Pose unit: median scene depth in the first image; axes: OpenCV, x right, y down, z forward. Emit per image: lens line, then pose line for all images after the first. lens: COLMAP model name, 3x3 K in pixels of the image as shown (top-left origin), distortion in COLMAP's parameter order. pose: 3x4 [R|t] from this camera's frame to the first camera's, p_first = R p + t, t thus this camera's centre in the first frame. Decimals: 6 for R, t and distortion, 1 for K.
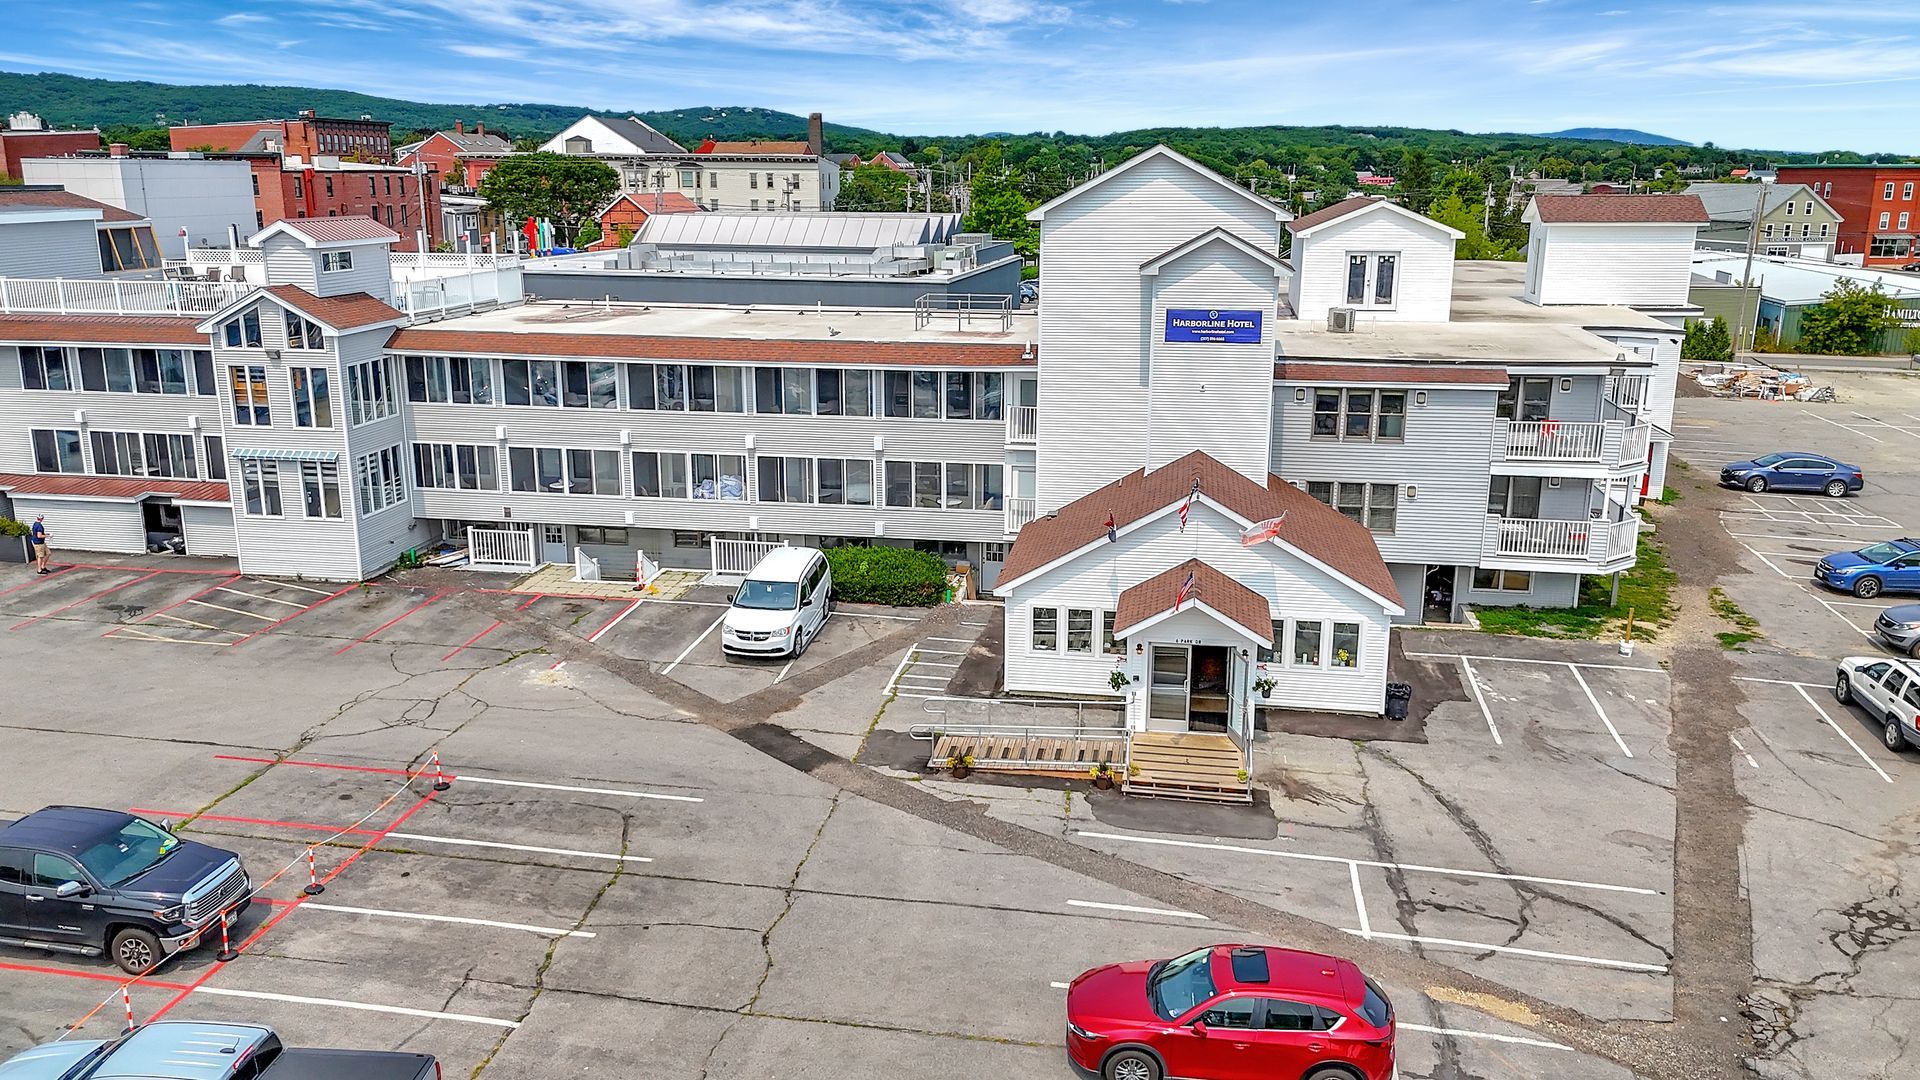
lens RADIAL K [[1443.2, 0, 968.9], [0, 1443.2, 537.4], [0, 0, 1]] dist [0.064896, -0.059485]
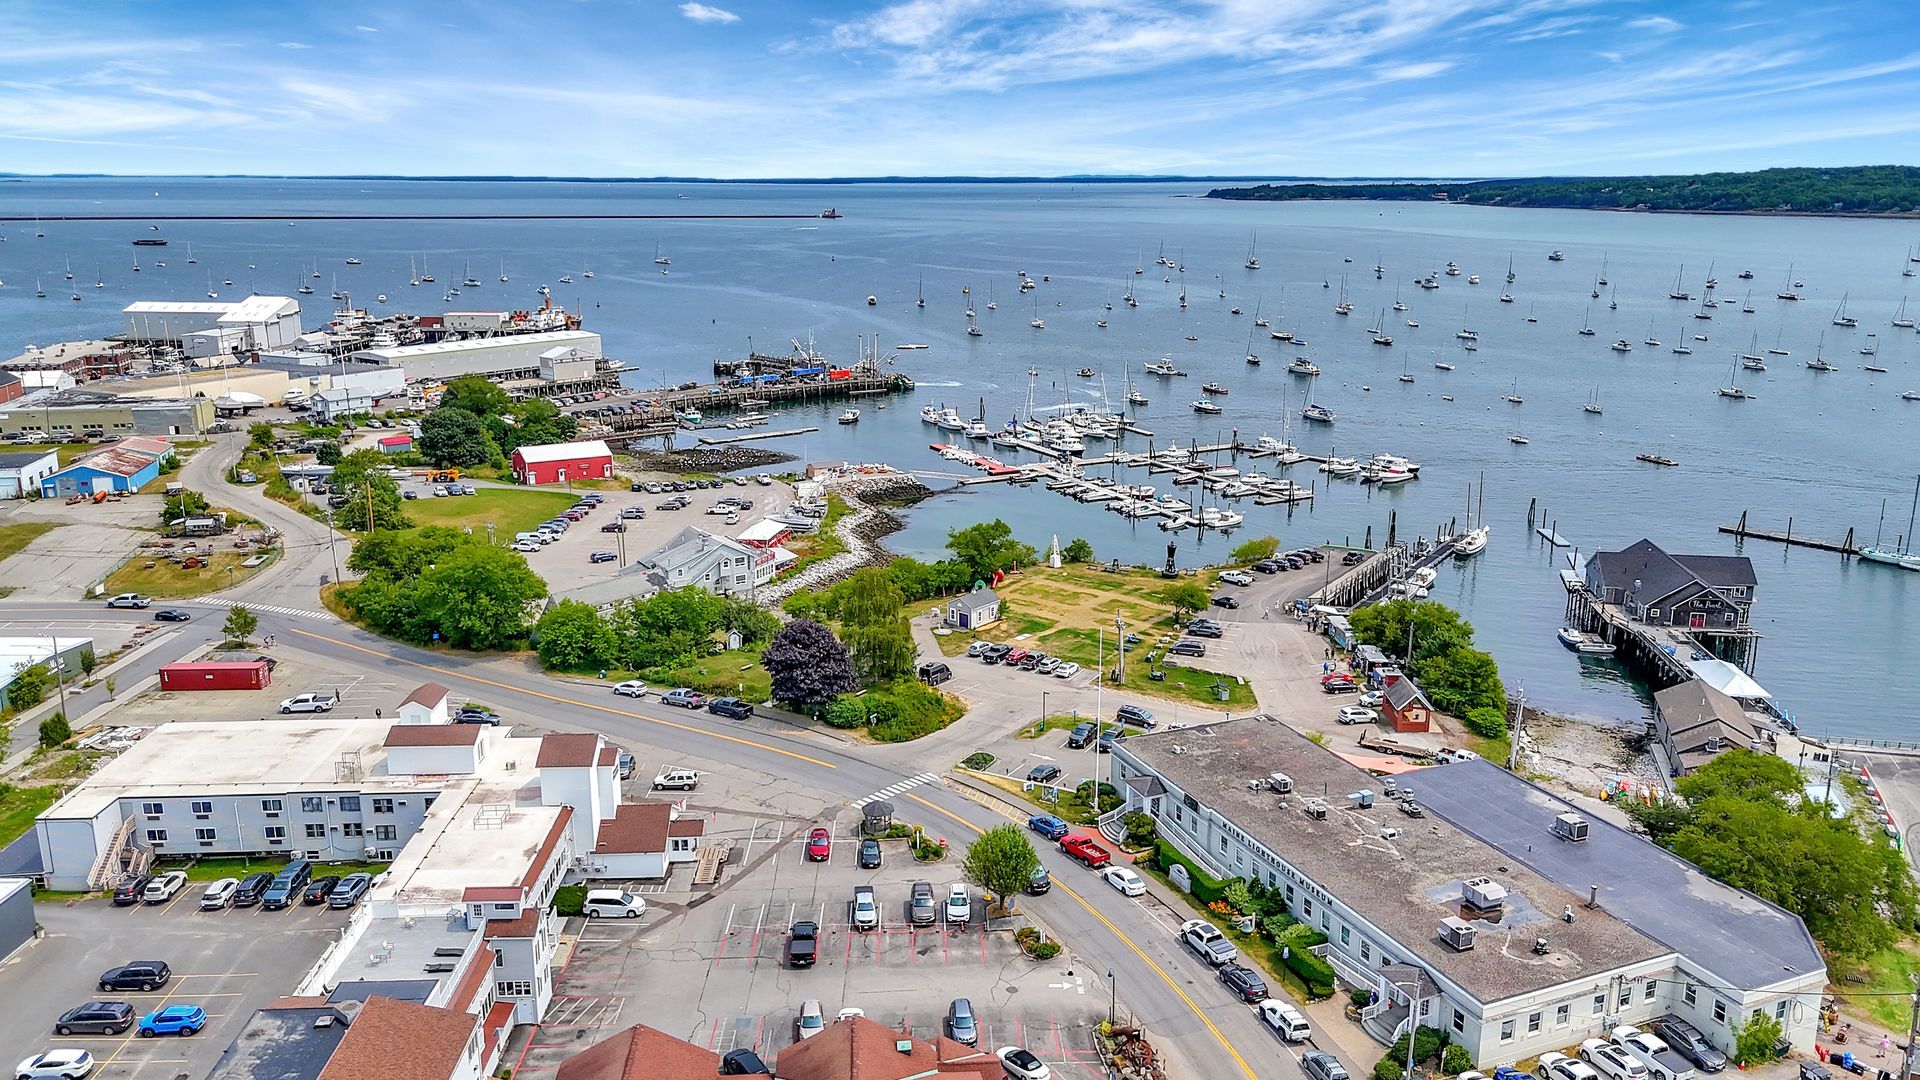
lens RADIAL K [[1405.7, 0, 963.0], [0, 1405.7, 535.4], [0, 0, 1]] dist [0.071191, -0.080369]
pose [[-0.202768, -0.238180, 0.949819, -3.047769], [0.236115, 0.929456, 0.283480, -1.408886], [-0.950334, 0.281747, -0.132226, 0.440370]]
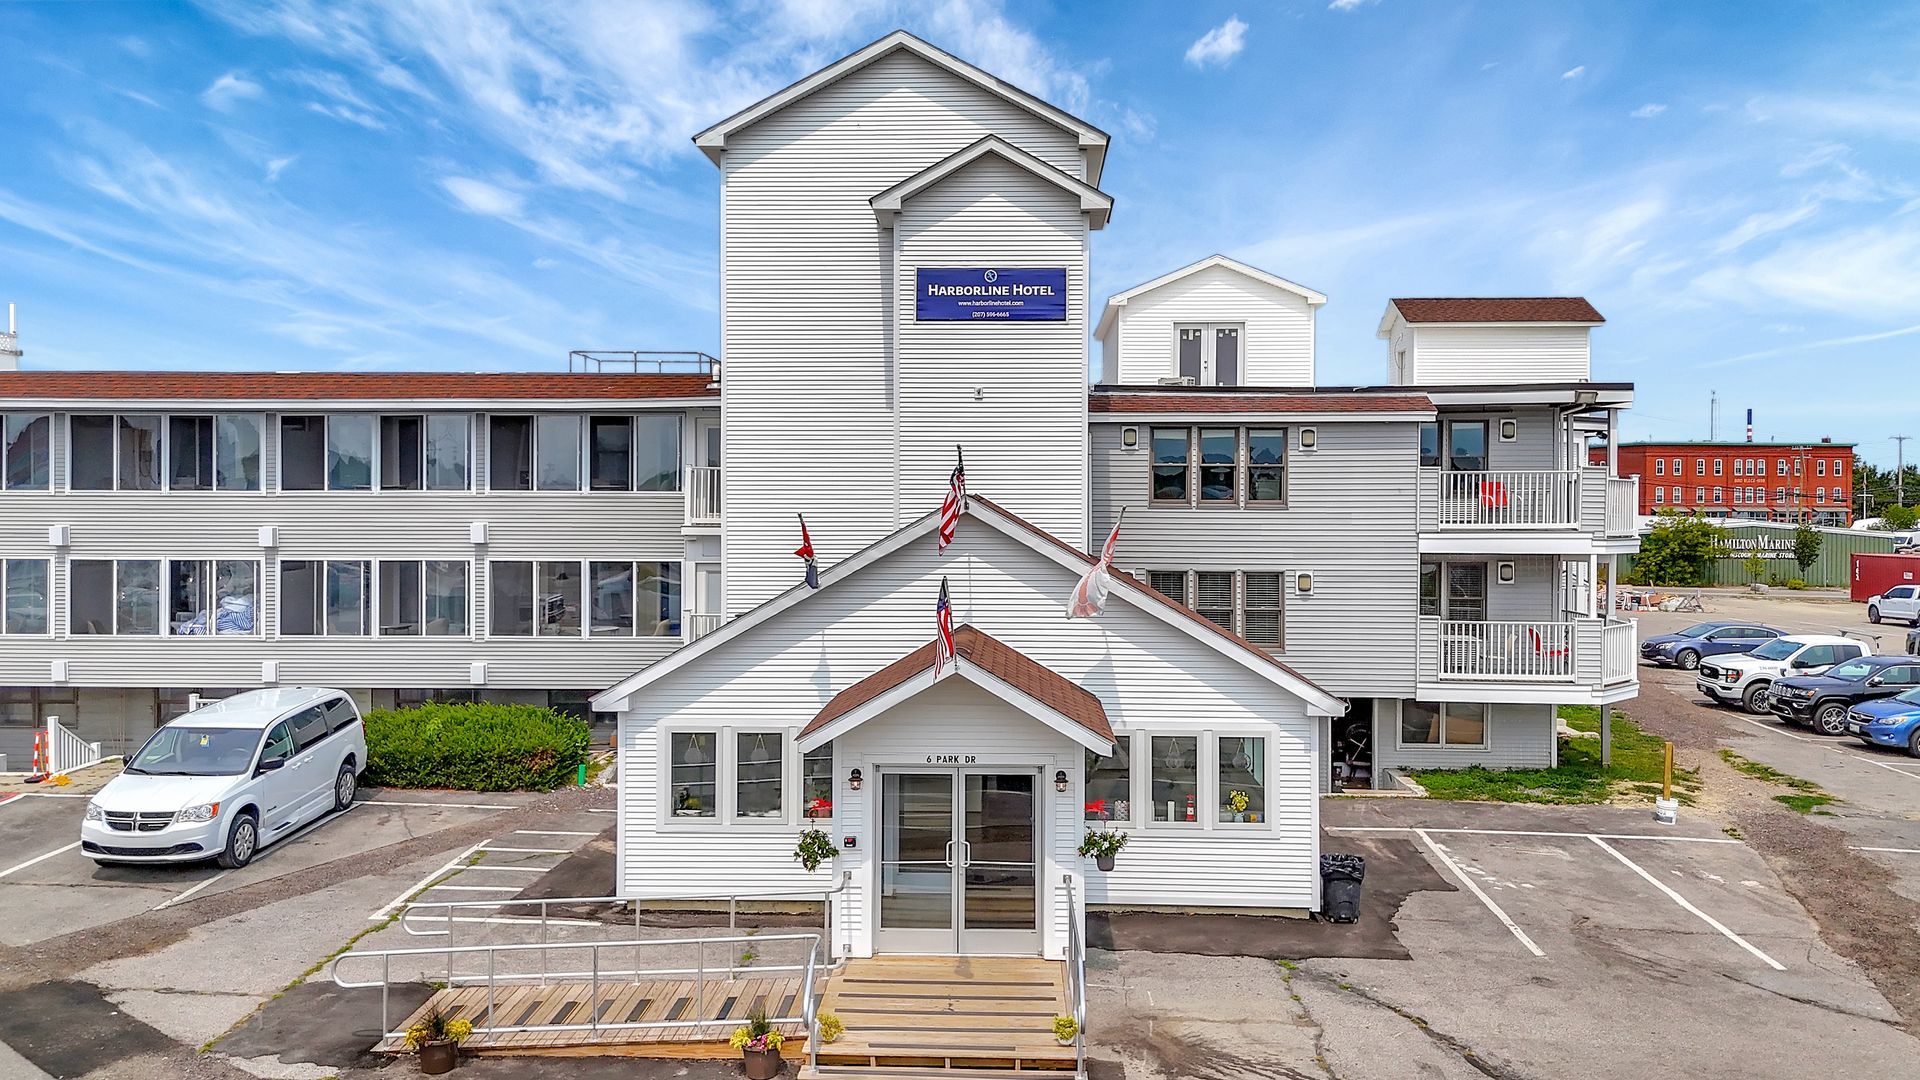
lens RADIAL K [[1431.3, 0, 971.4], [0, 1431.3, 523.5], [0, 0, 1]] dist [0.077380, -0.079225]
pose [[0.991998, -0.001176, 0.126249, 0.076878], [0.029421, 0.974579, -0.222104, 0.082544], [-0.122779, 0.224041, 0.966815, 0.397209]]
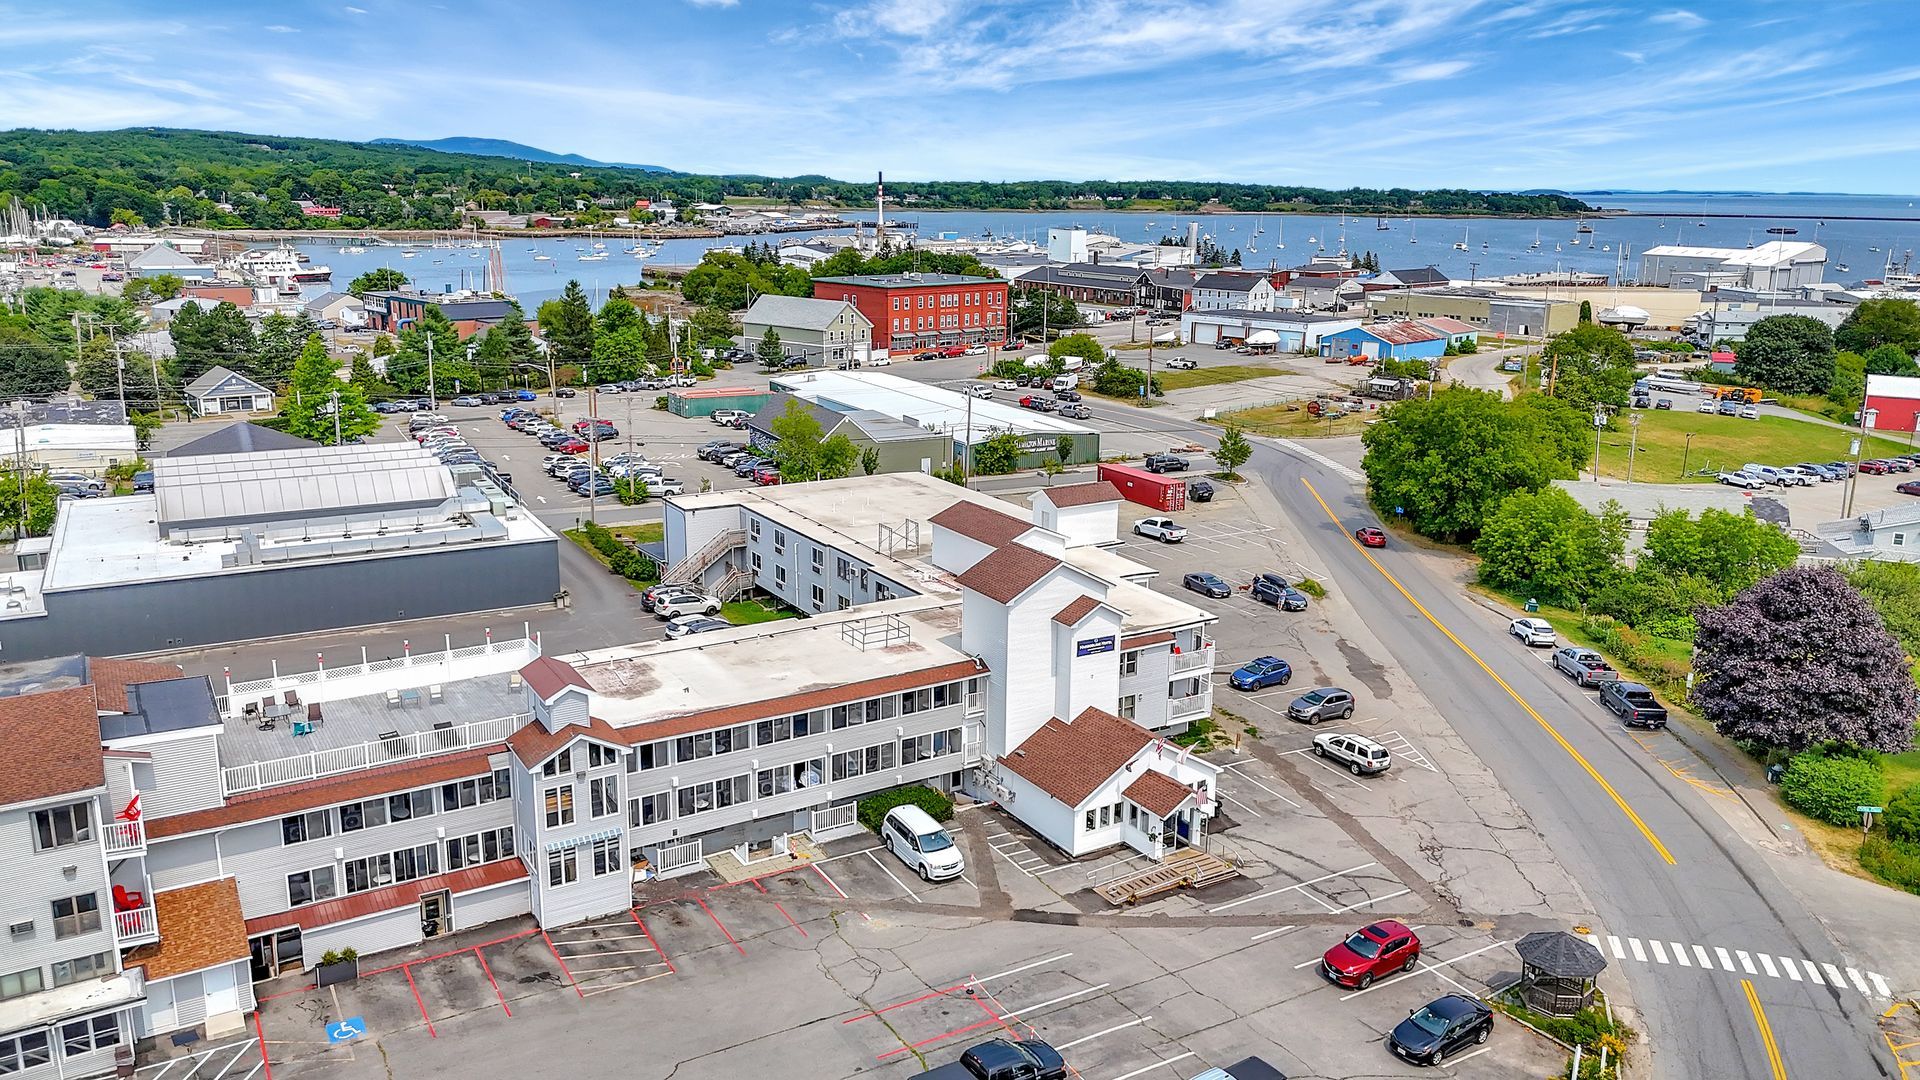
lens RADIAL K [[1414.9, 0, 964.4], [0, 1414.9, 509.0], [0, 0, 1]] dist [0.070298, -0.062795]
pose [[0.756625, -0.138522, 0.639008, -1.127442], [0.150394, 0.987967, 0.036091, -0.406282], [-0.636318, 0.068796, 0.768353, -0.387198]]
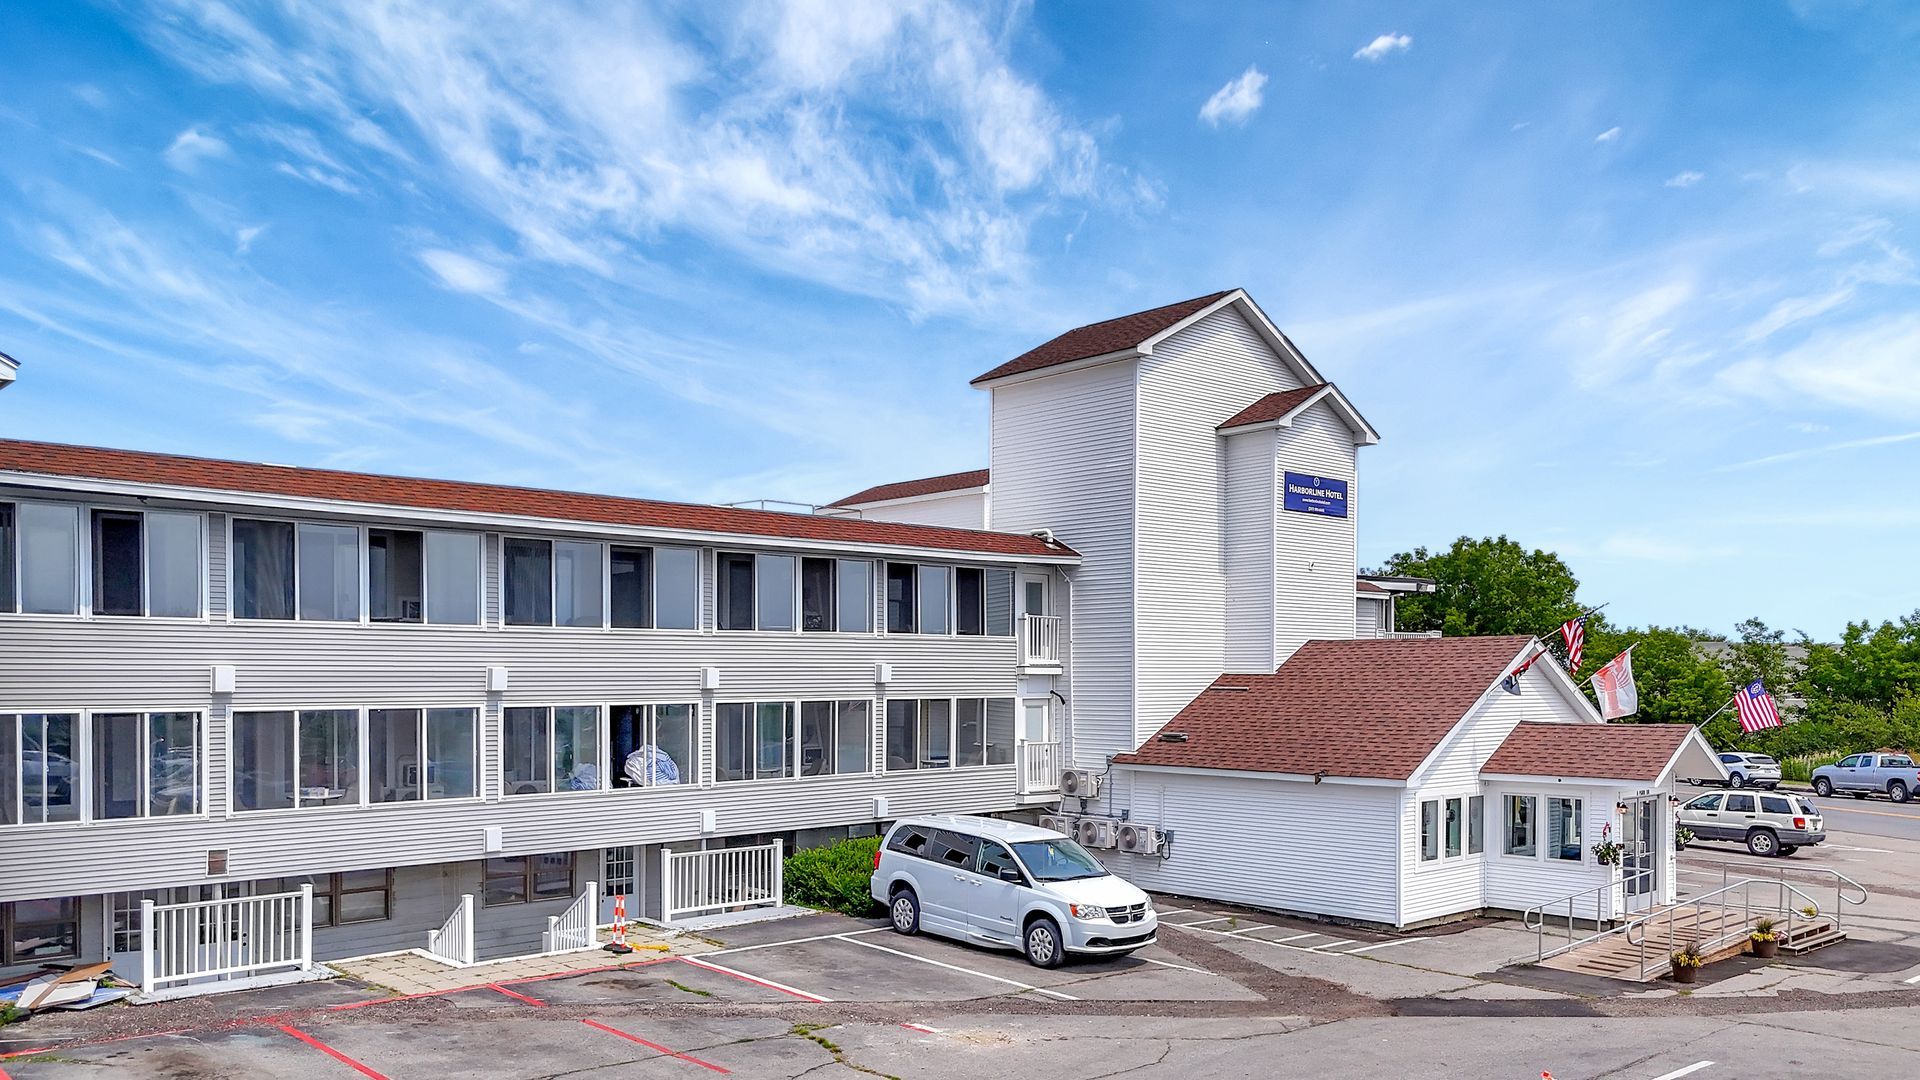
lens RADIAL K [[1494.1, 0, 973.0], [0, 1494.1, 687.4], [0, 0, 1]] dist [0.045478, -0.002005]
pose [[0.608068, -0.009385, 0.793830, -0.625104], [0.193620, 0.971489, -0.136826, 0.045574], [-0.769912, 0.236900, 0.592548, 0.613044]]
